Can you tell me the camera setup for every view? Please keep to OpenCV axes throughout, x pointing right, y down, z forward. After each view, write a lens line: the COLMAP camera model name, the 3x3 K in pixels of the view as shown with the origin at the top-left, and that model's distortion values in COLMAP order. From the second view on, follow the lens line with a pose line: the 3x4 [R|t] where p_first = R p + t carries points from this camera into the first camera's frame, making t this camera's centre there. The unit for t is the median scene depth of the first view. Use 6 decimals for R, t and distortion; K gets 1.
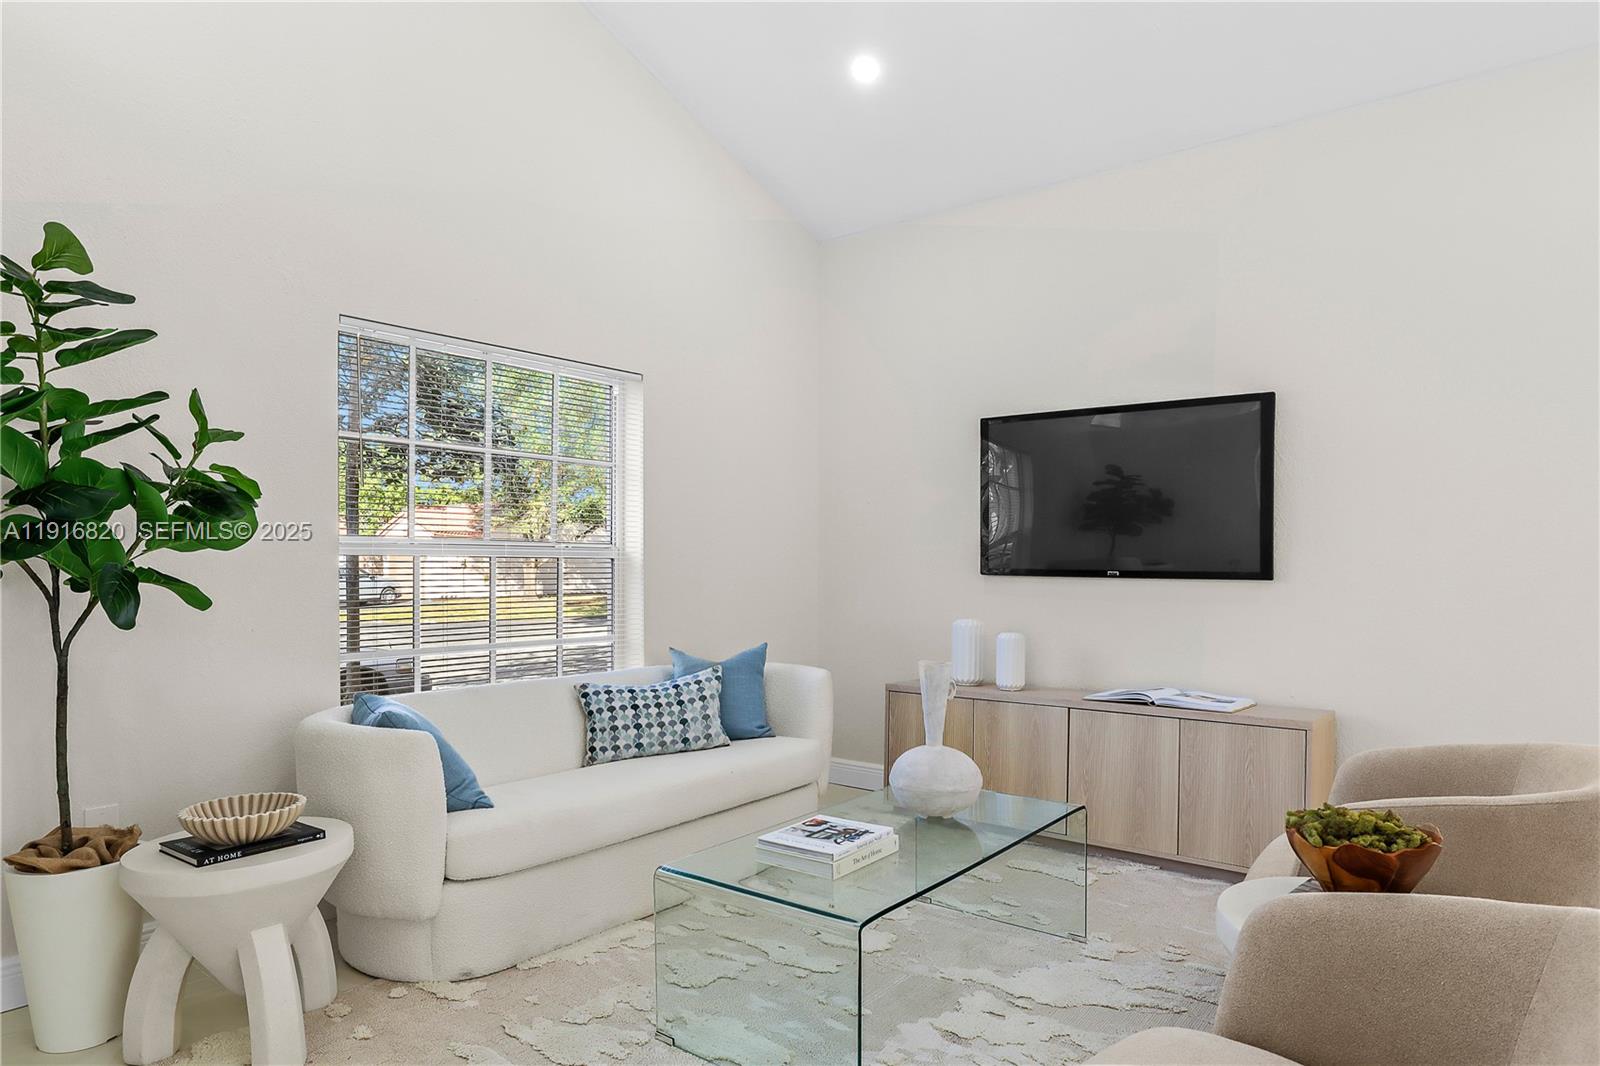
lens RADIAL K [[970.9, 0, 778.8], [0, 970.9, 577.6], [0, 0, 1]] dist [-0.042866, 0.022179]
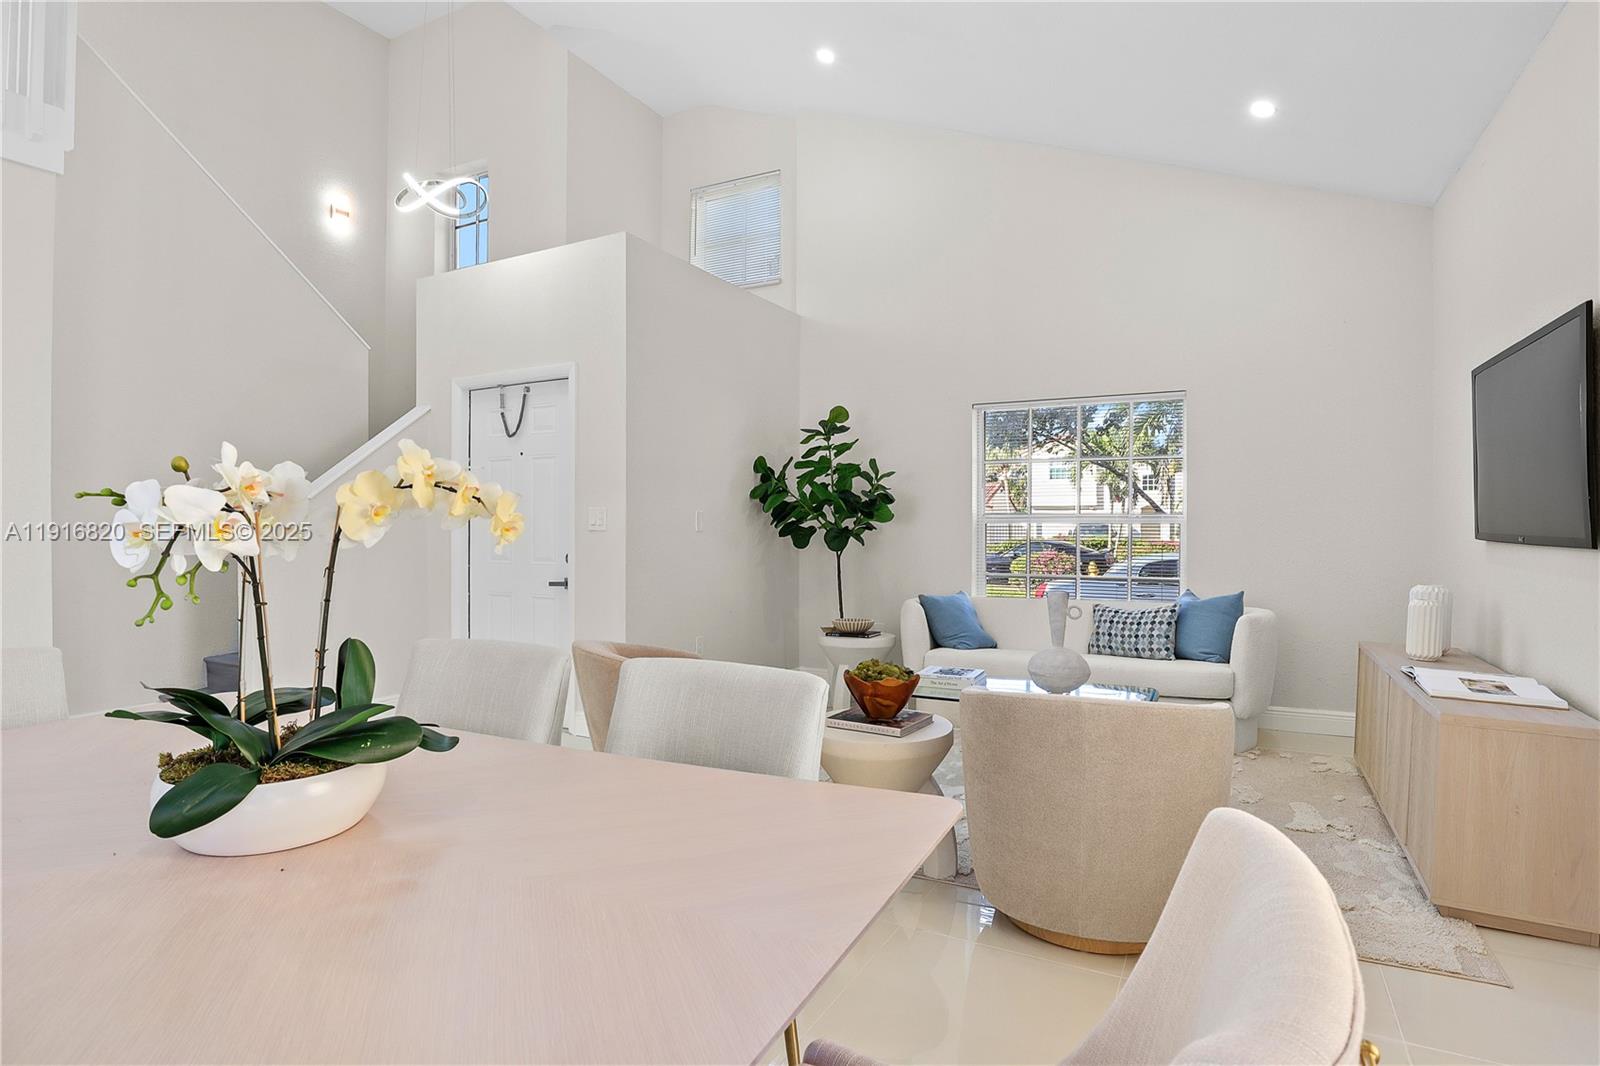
lens RADIAL K [[842.2, 0, 810.0], [0, 842.2, 521.8], [0, 0, 1]] dist [-0.041345, 0.013333]
pose [[0.185450, -0.003645, -0.982647, 1.013147], [-0.010258, 0.999931, -0.005645, -0.012269], [0.982600, 0.011126, 0.185400, 0.267764]]
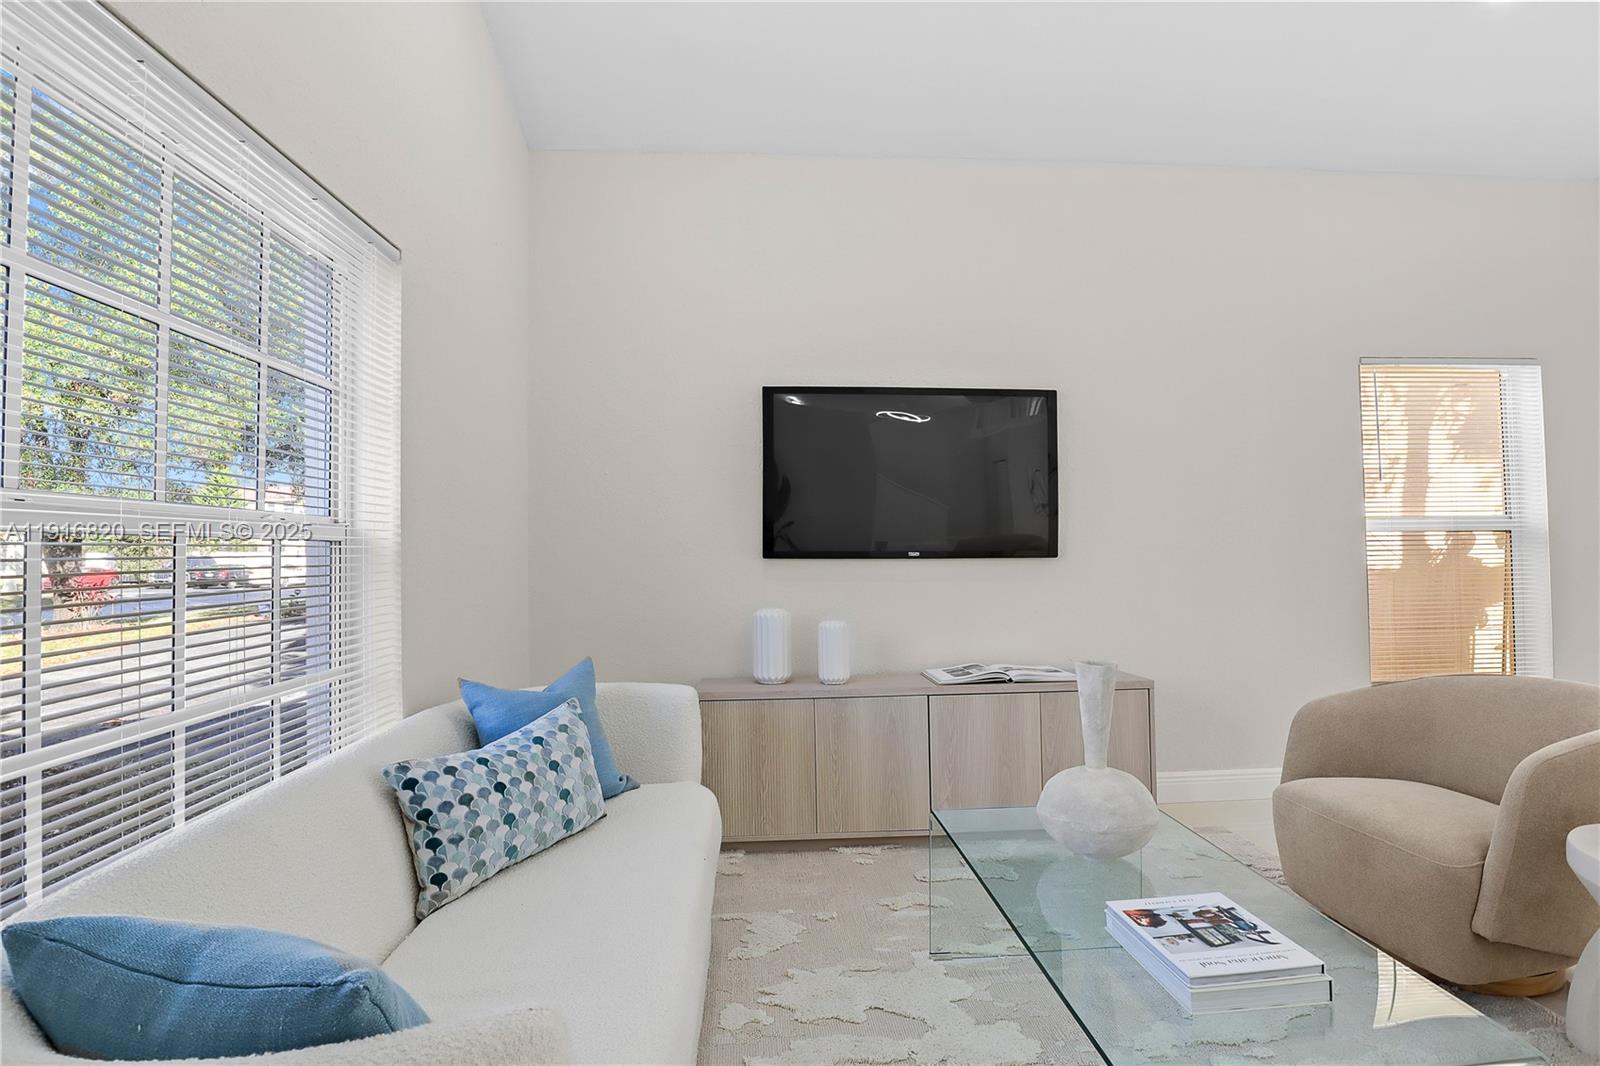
lens RADIAL K [[837.9, 0, 851.1], [0, 837.9, 531.6], [0, 0, 1]] dist [-0.037690, 0.000200]
pose [[0.724077, 0.005068, 0.689701, -0.328382], [0.022228, 0.999282, -0.030678, -0.002785], [-0.689361, 0.037544, 0.723444, 0.455905]]
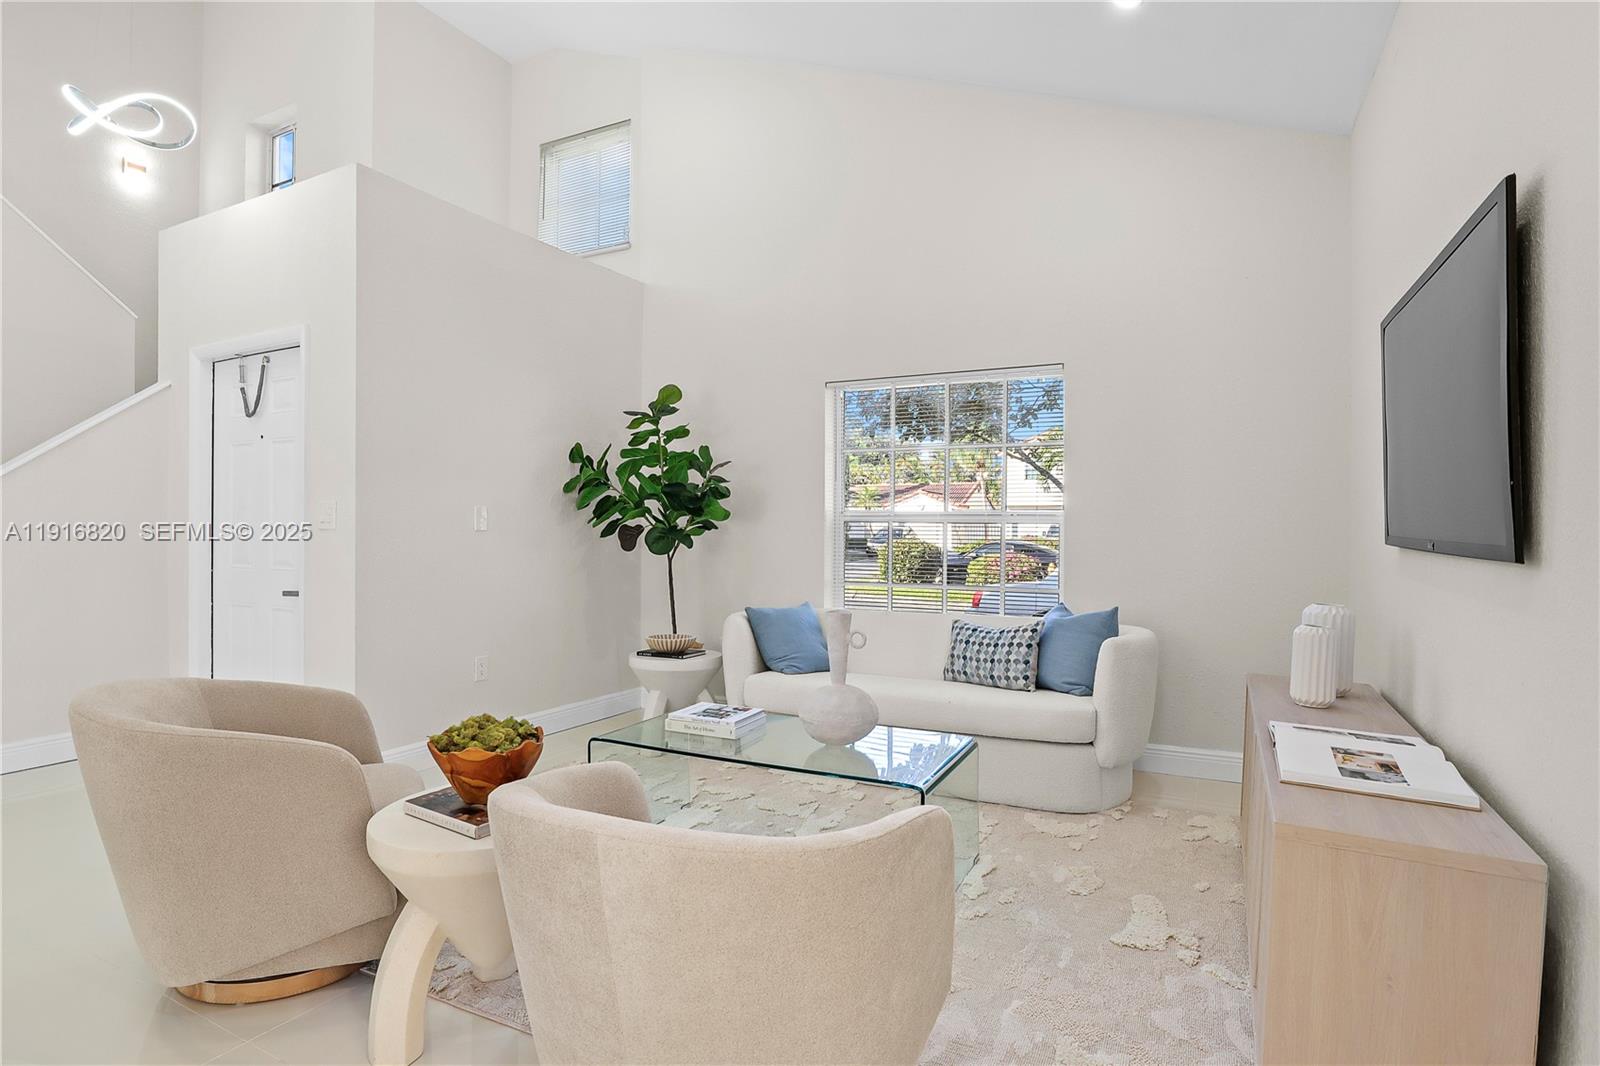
lens RADIAL K [[826.8, 0, 814.7], [0, 826.8, 519.9], [0, 0, 1]] dist [-0.050979, 0.022772]
pose [[0.192890, -0.004871, -0.981208, 0.826259], [-0.013928, 0.999873, -0.007702, -0.014701], [0.981122, 0.015152, 0.192797, 0.563049]]
